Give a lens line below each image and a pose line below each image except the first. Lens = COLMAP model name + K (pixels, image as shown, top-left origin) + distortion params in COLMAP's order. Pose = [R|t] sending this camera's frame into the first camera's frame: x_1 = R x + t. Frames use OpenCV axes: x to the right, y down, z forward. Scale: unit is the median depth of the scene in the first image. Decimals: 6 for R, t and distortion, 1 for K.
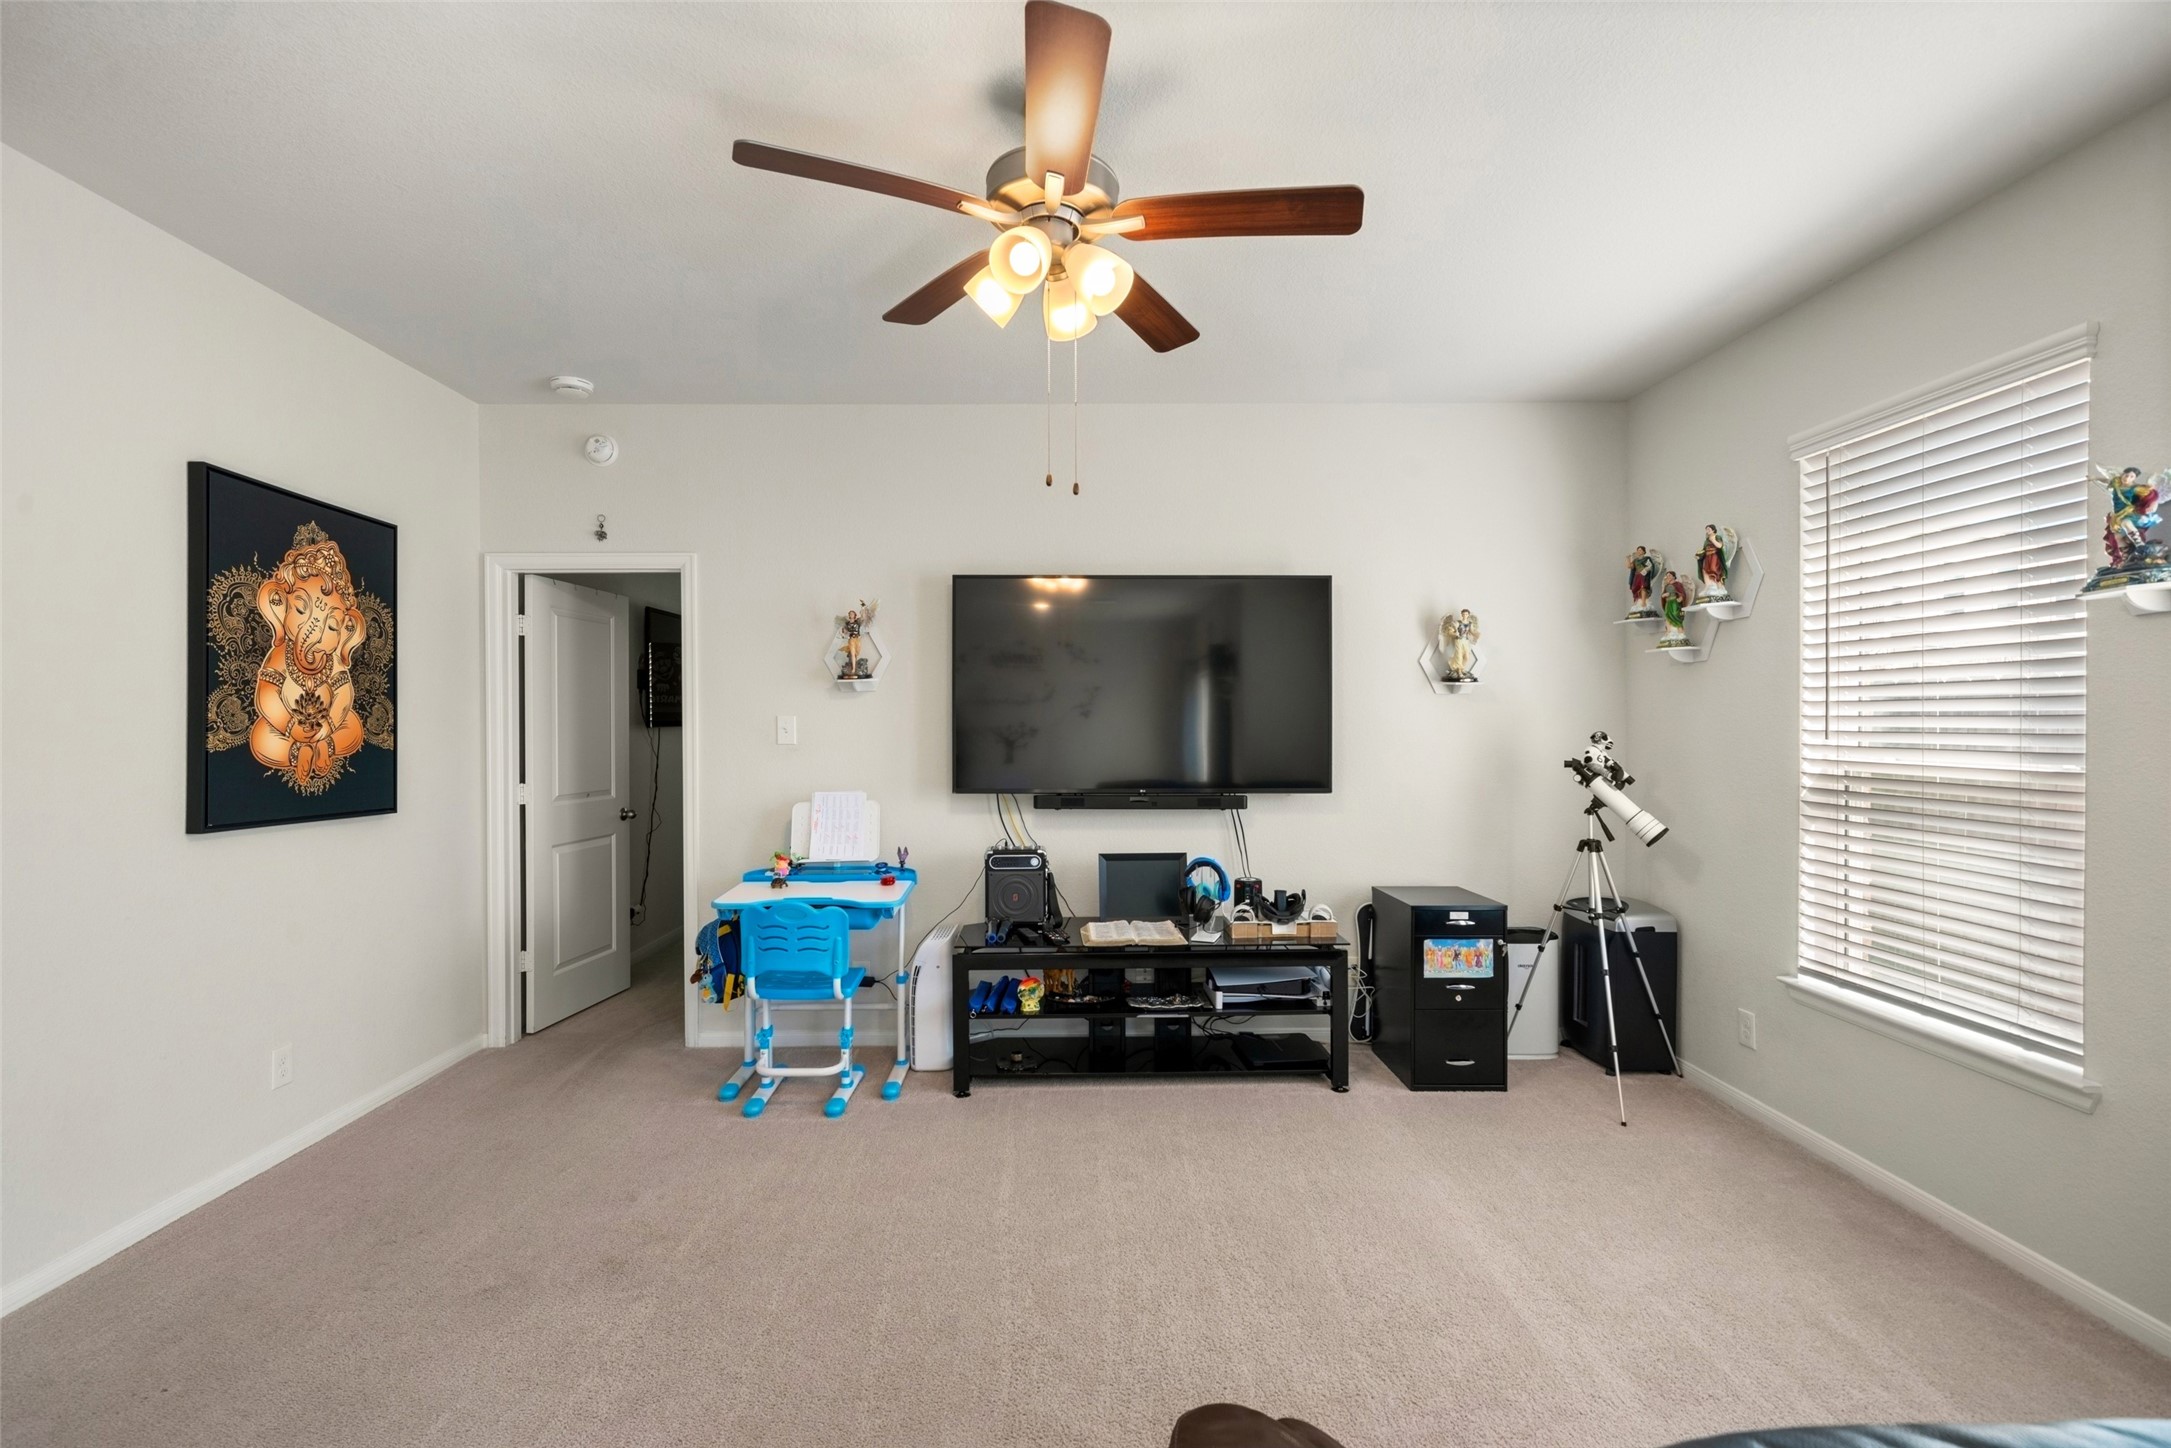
lens RADIAL K [[959.1, 0, 1068.3], [0, 959.1, 731.2], [0, 0, 1]] dist [-0.000727, 0.000076]
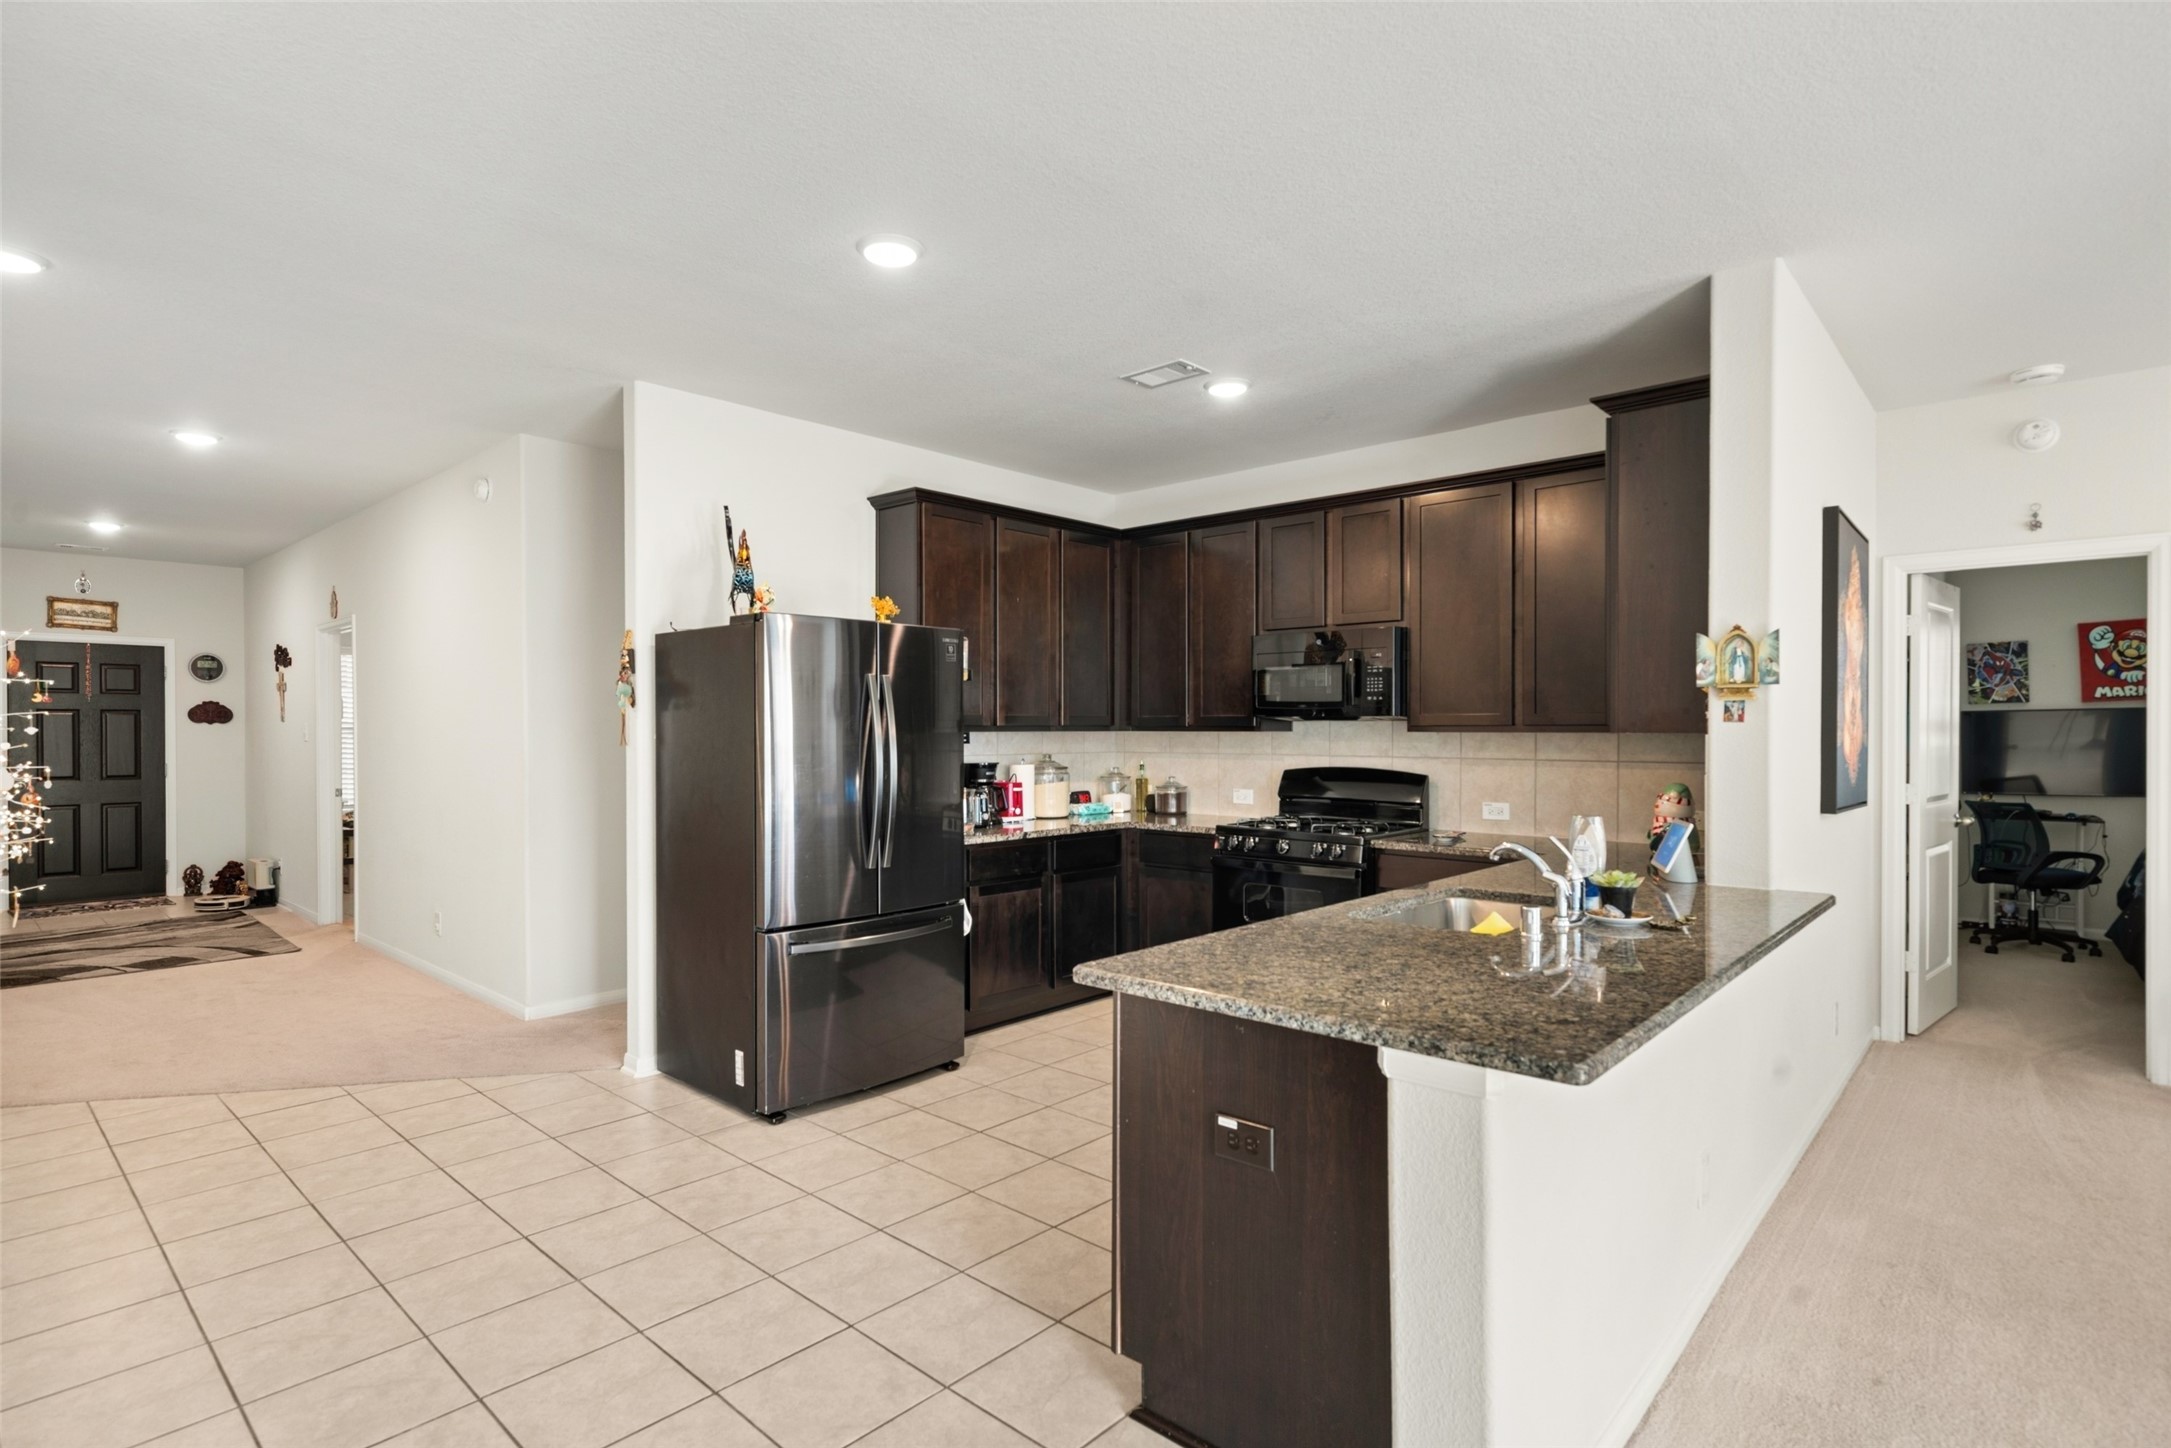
lens RADIAL K [[1078.7, 0, 1077.3], [0, 1078.7, 737.9], [0, 0, 1]] dist [0.000915, 0.000260]
pose [[0.731825, 0.007660, -0.681449, -0.559262], [-0.005847, 0.999971, 0.004961, 0.008114], [0.681467, 0.000354, 0.731849, -0.531800]]
